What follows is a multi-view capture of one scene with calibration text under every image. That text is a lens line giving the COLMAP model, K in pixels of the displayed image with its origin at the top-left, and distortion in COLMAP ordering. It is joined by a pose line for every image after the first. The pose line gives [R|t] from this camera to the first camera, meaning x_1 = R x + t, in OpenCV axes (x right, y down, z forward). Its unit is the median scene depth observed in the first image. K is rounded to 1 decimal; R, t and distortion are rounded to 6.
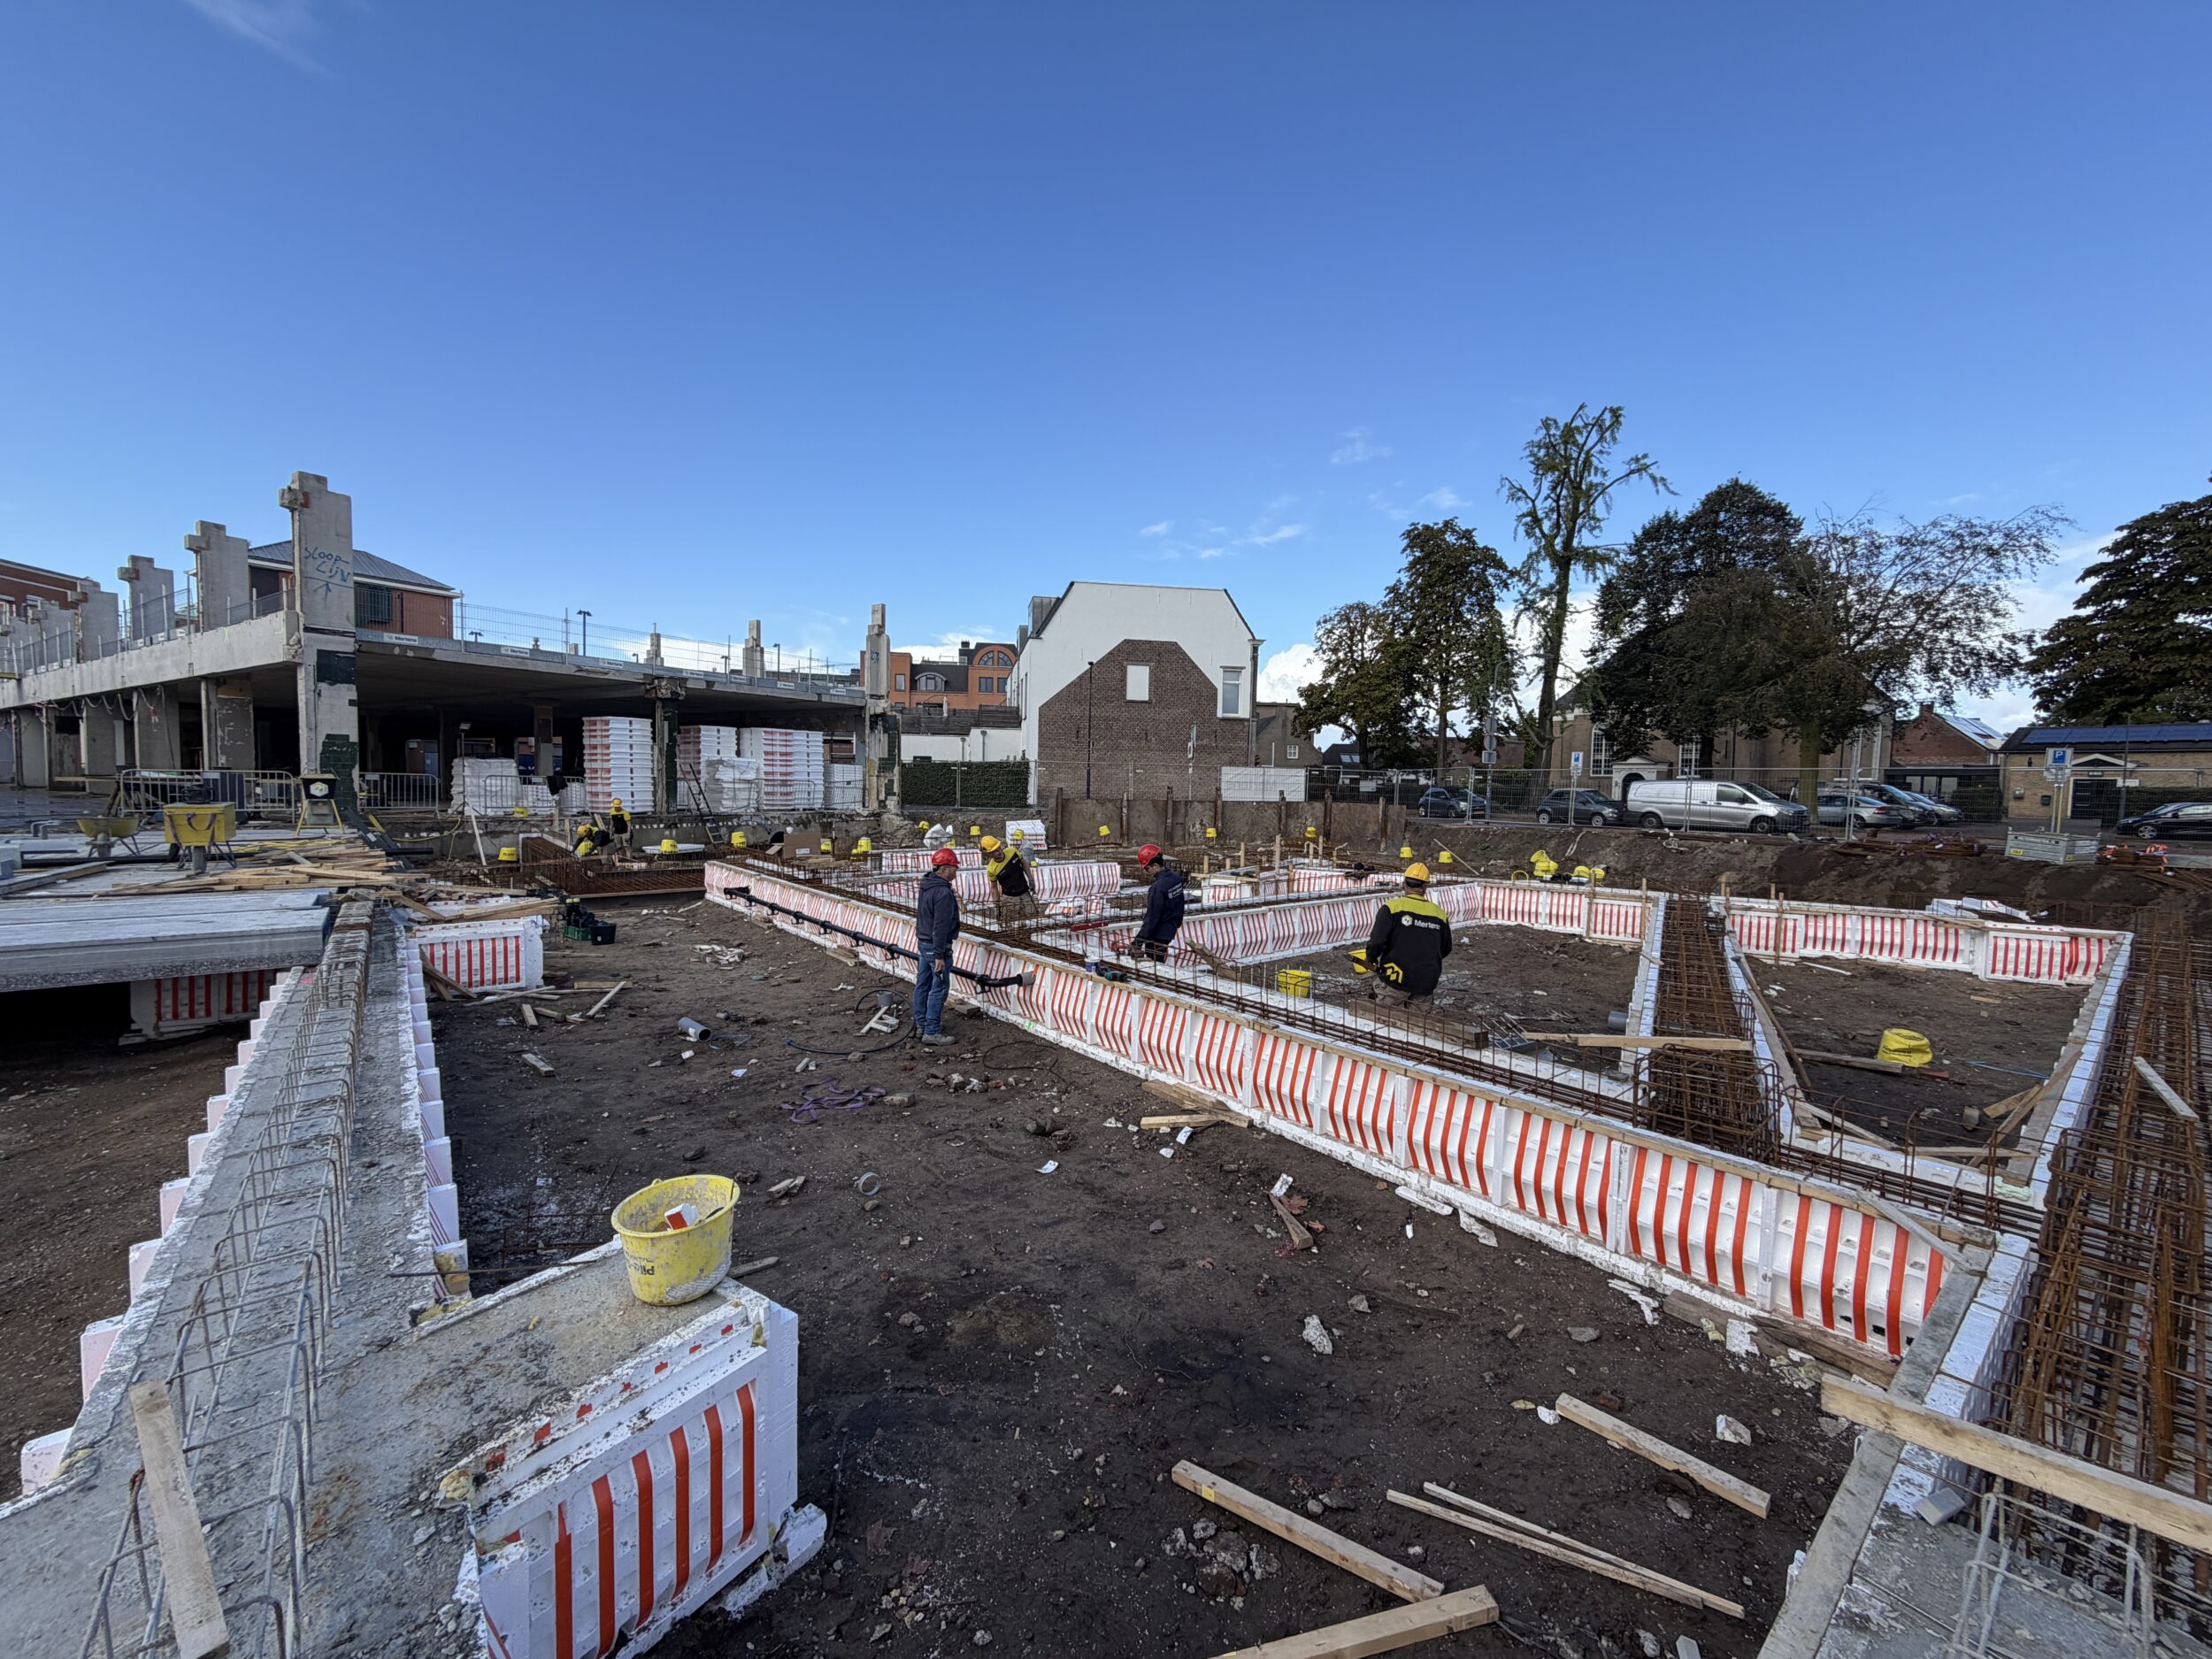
lens RADIAL K [[877.5, 0, 1104.1], [0, 877.5, 823.9], [0, 0, 1]] dist [-0.001631, 0.000057]
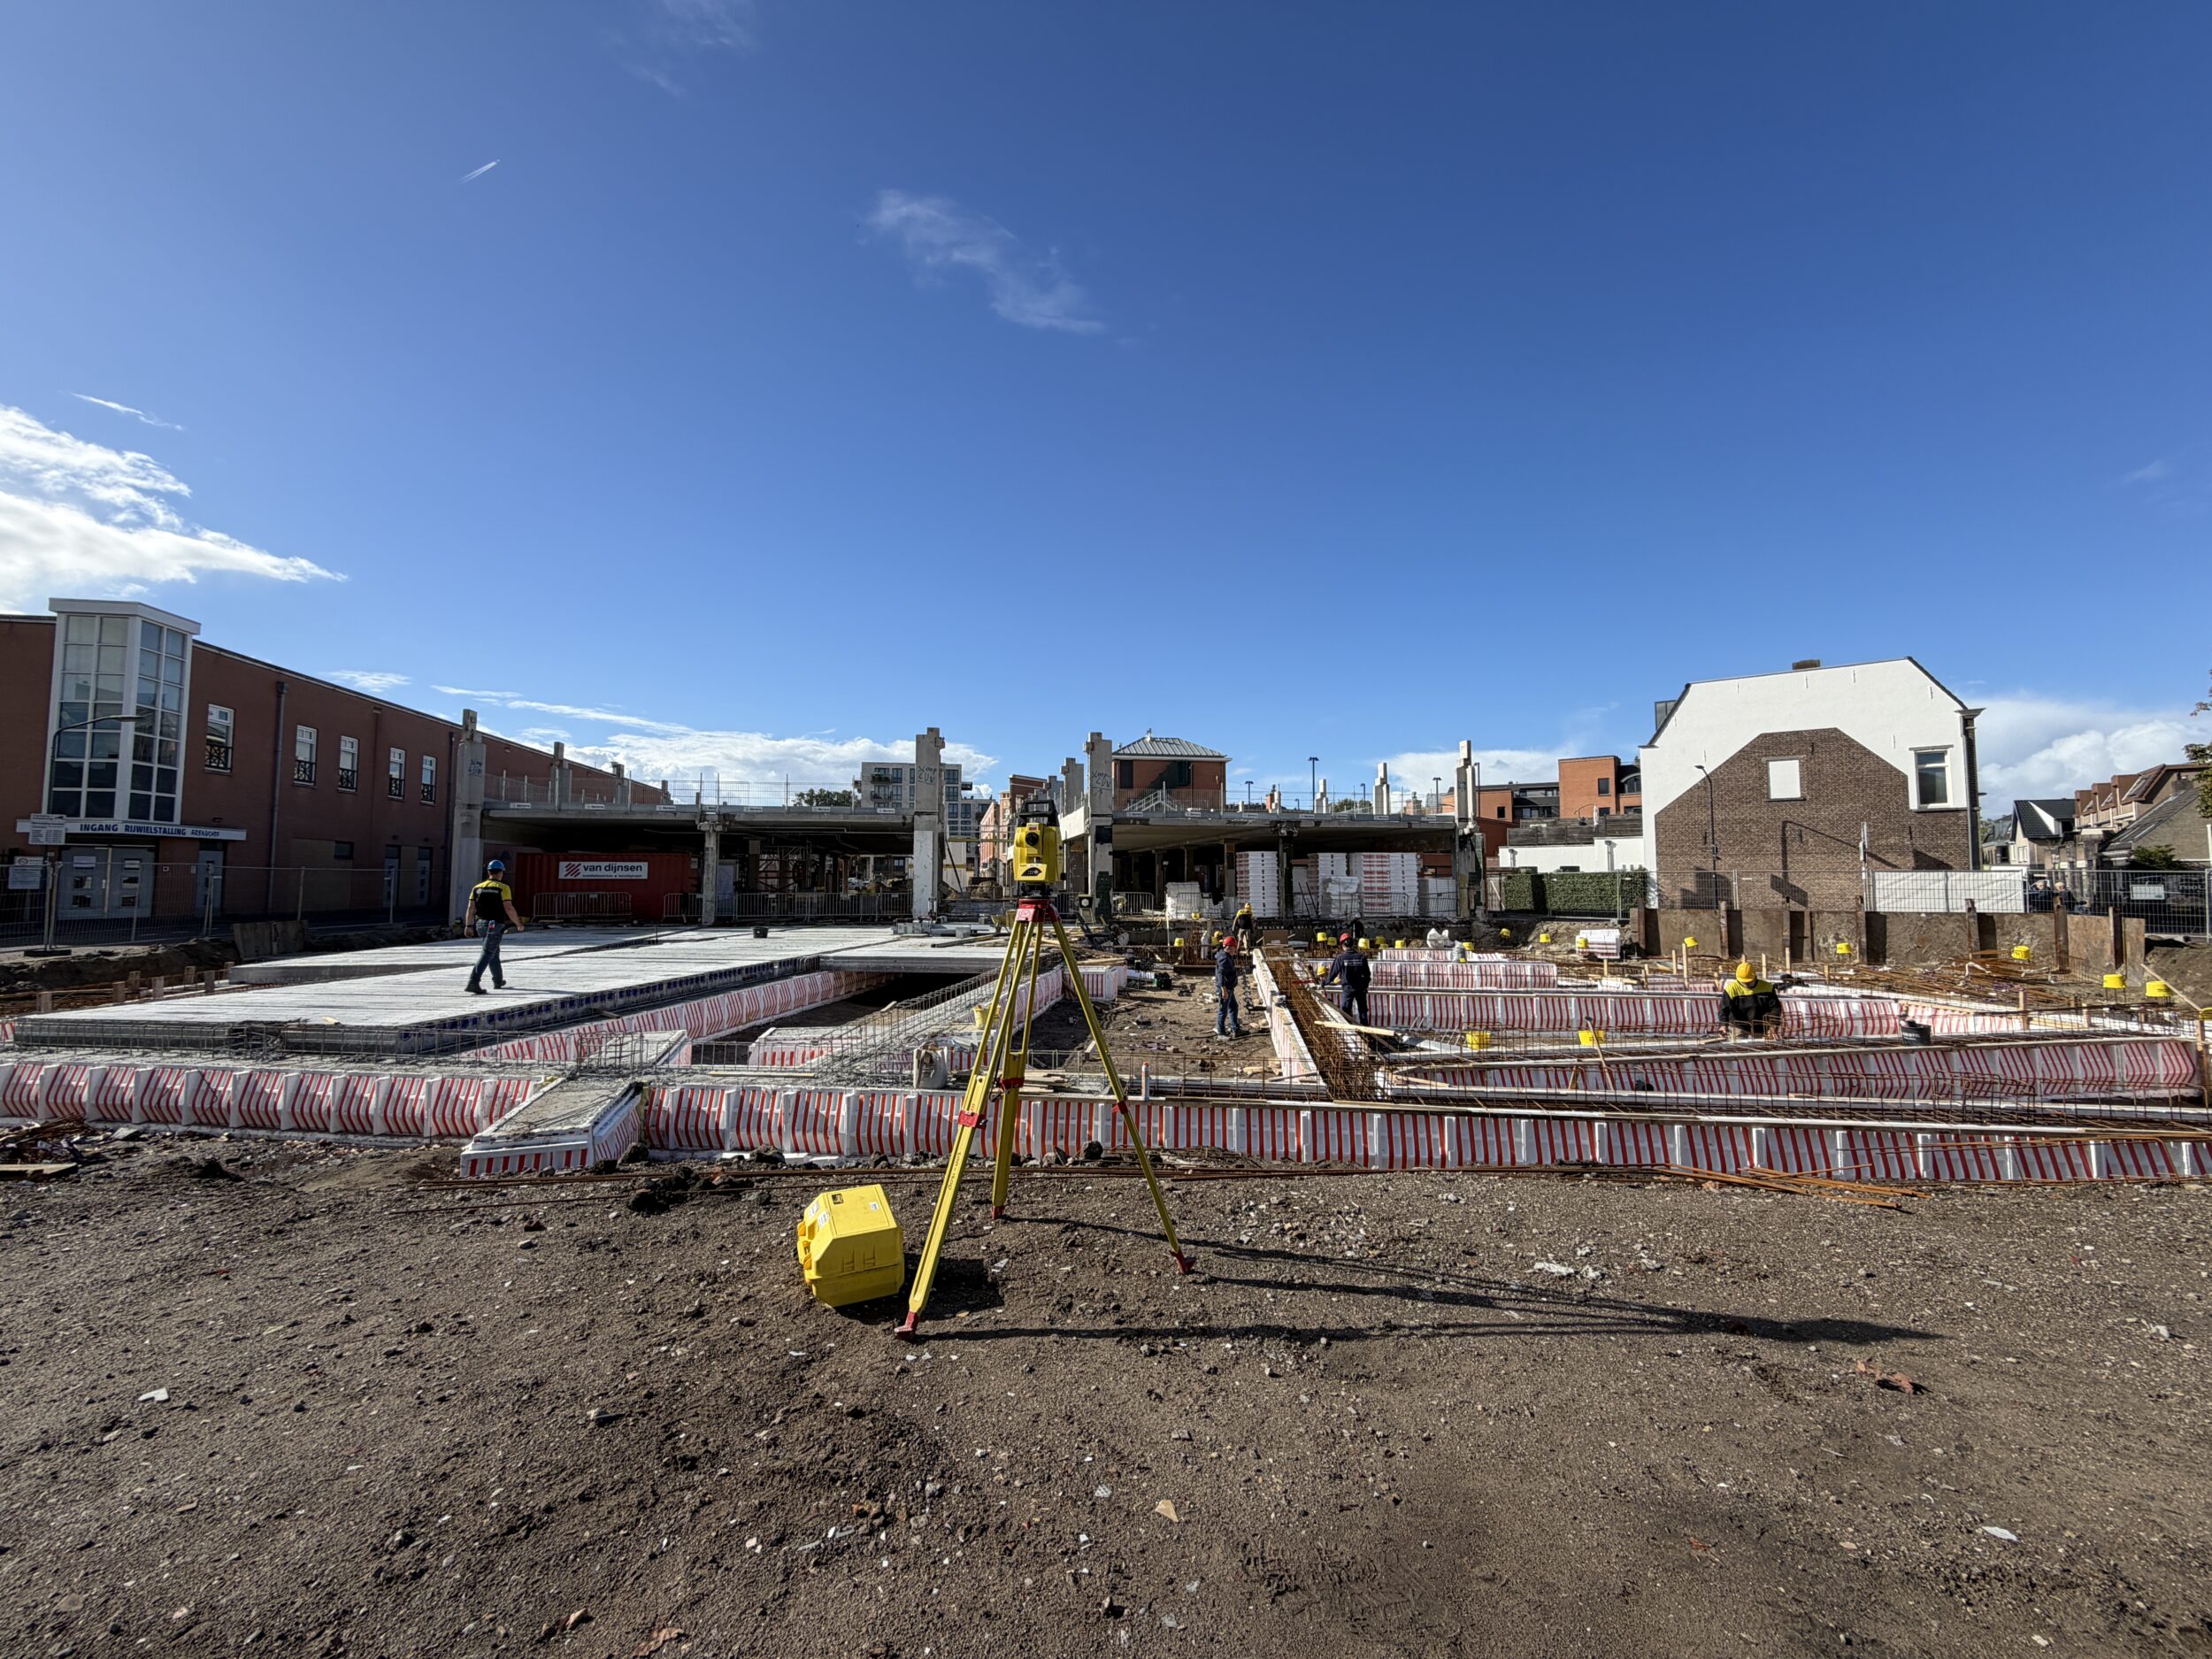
lens RADIAL K [[877.5, 0, 1104.1], [0, 877.5, 823.9], [0, 0, 1]] dist [-0.001631, 0.000057]
pose [[0.679516, -0.066810, -0.730613, 0.449459], [-0.024360, 0.993241, -0.113482, 0.006132], [0.733256, 0.094911, 0.673296, -0.222382]]
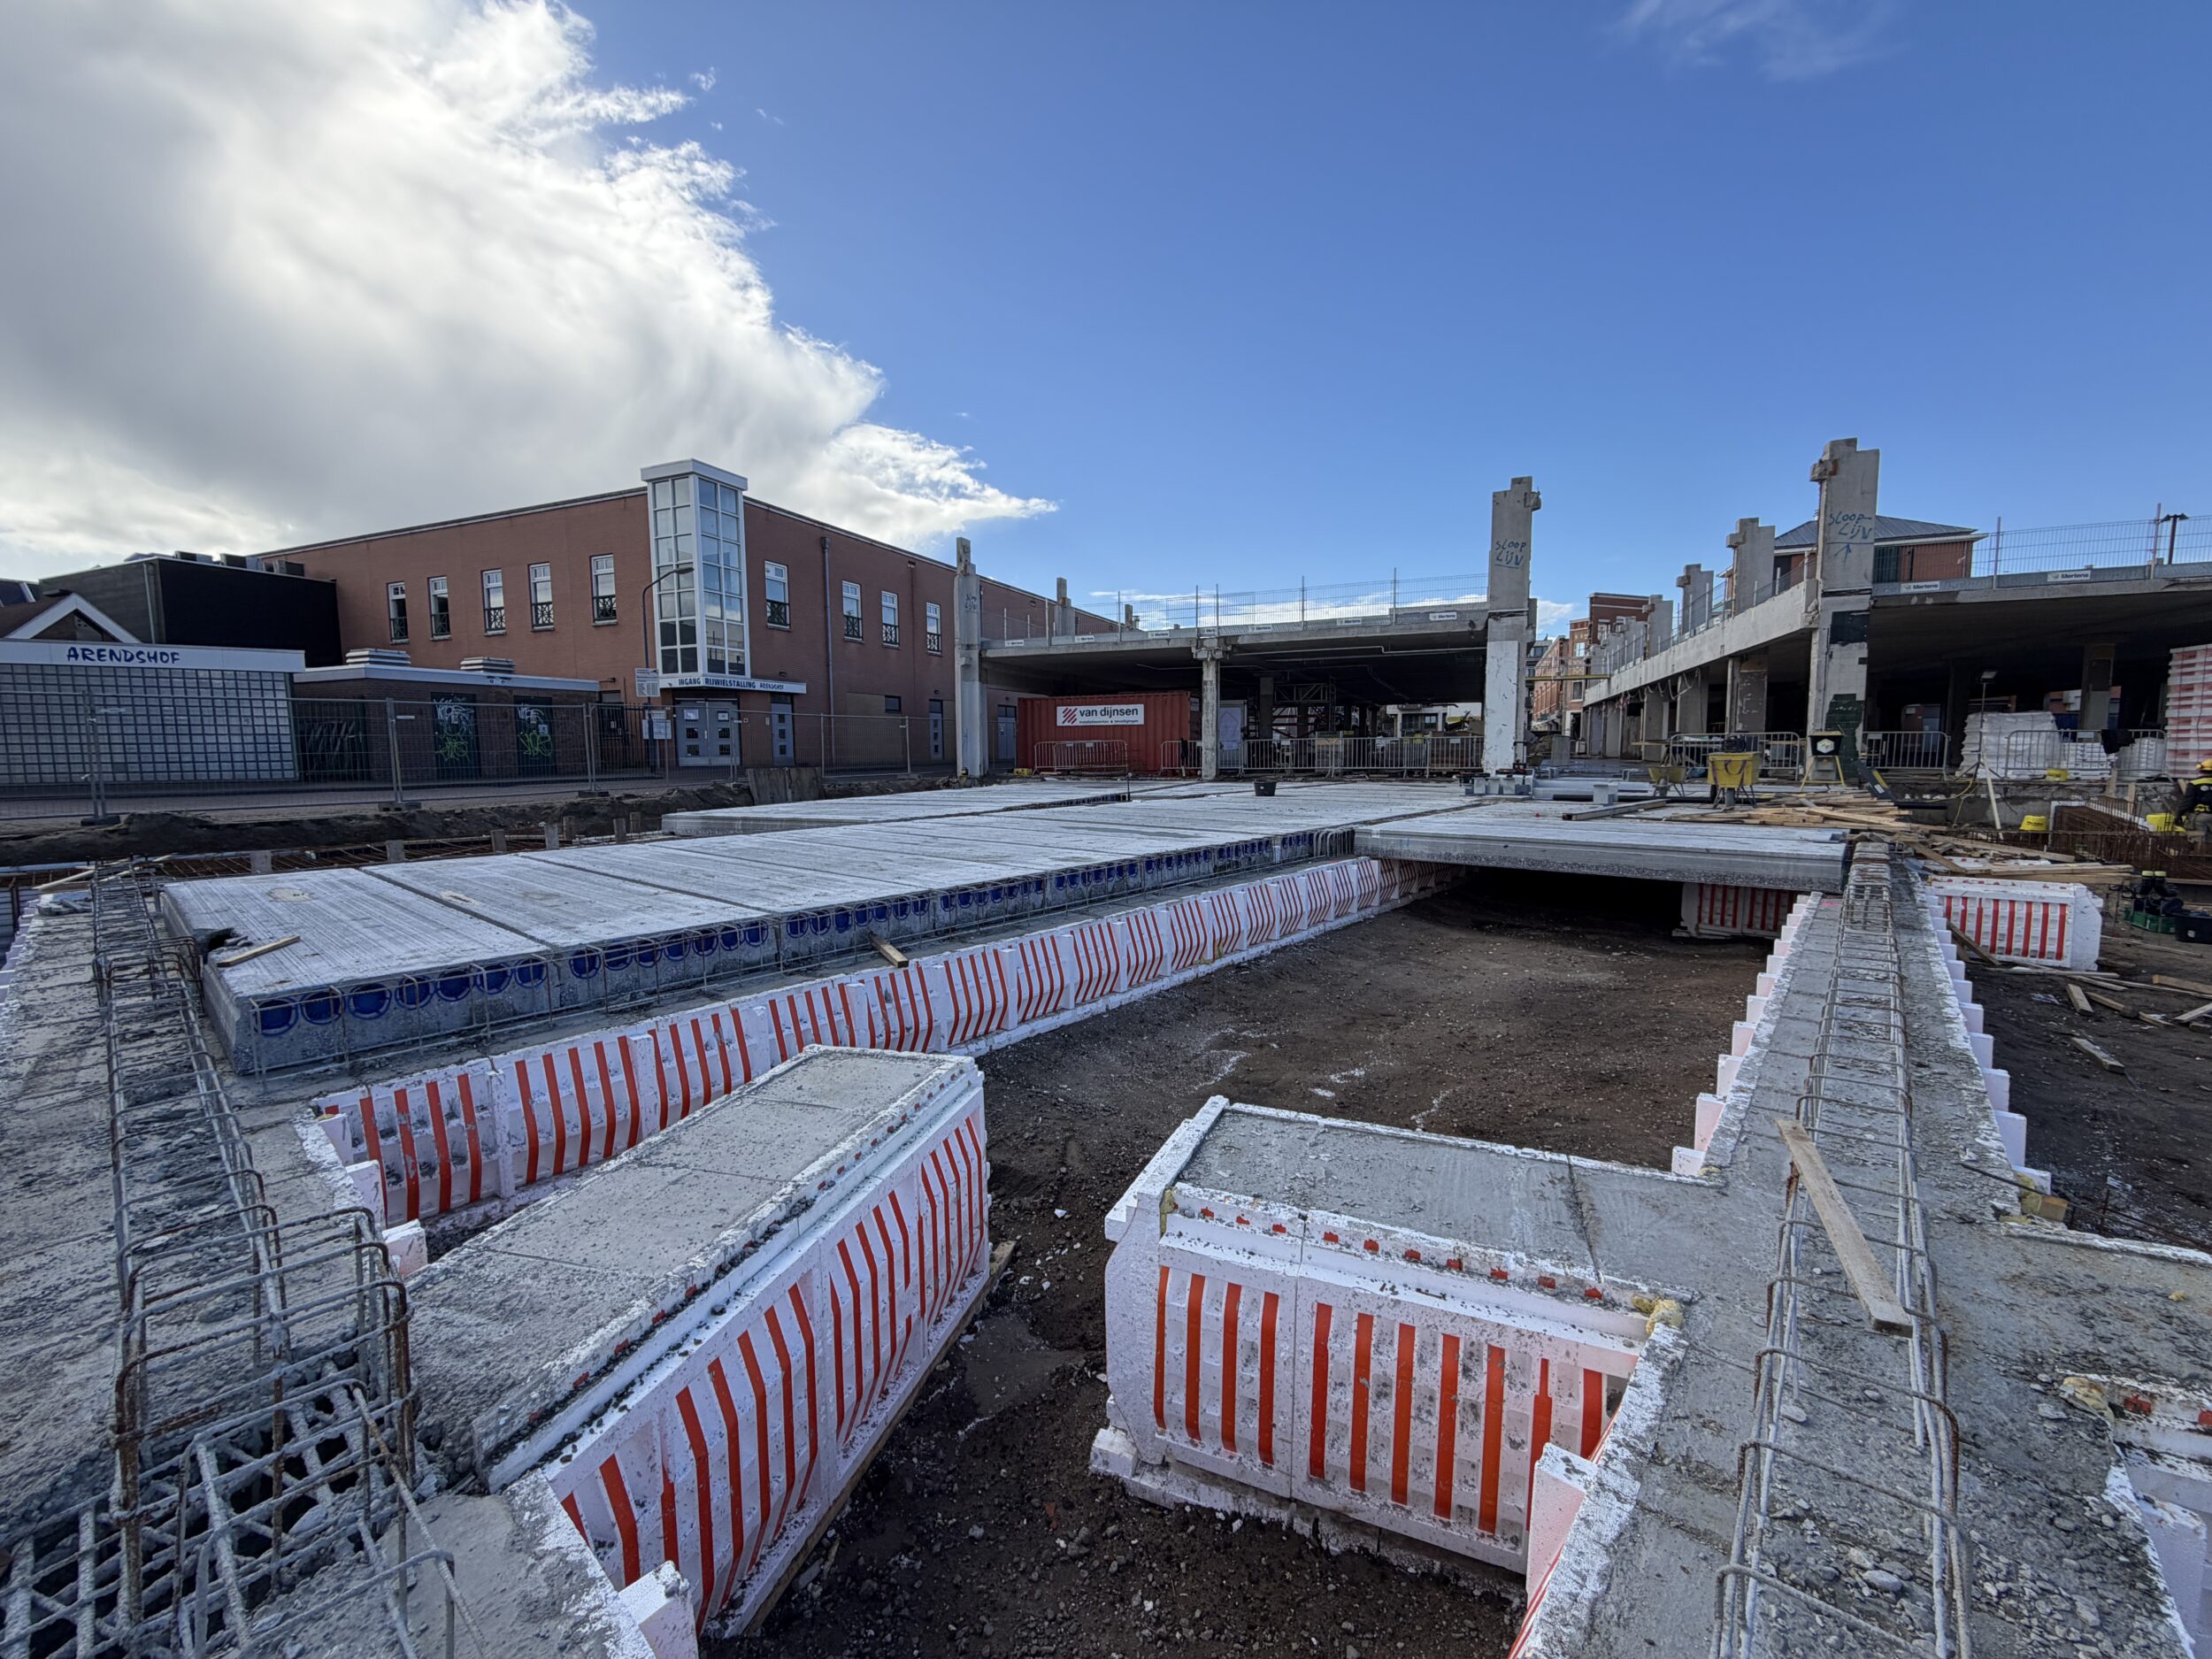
lens RADIAL K [[877.5, 0, 1104.1], [0, 877.5, 823.9], [0, 0, 1]] dist [-0.001631, 0.000057]
pose [[0.167912, 0.064755, -0.983673, -0.009948], [-0.037758, 0.997530, 0.059222, 0.020373], [0.985079, 0.027197, 0.169943, -0.013958]]
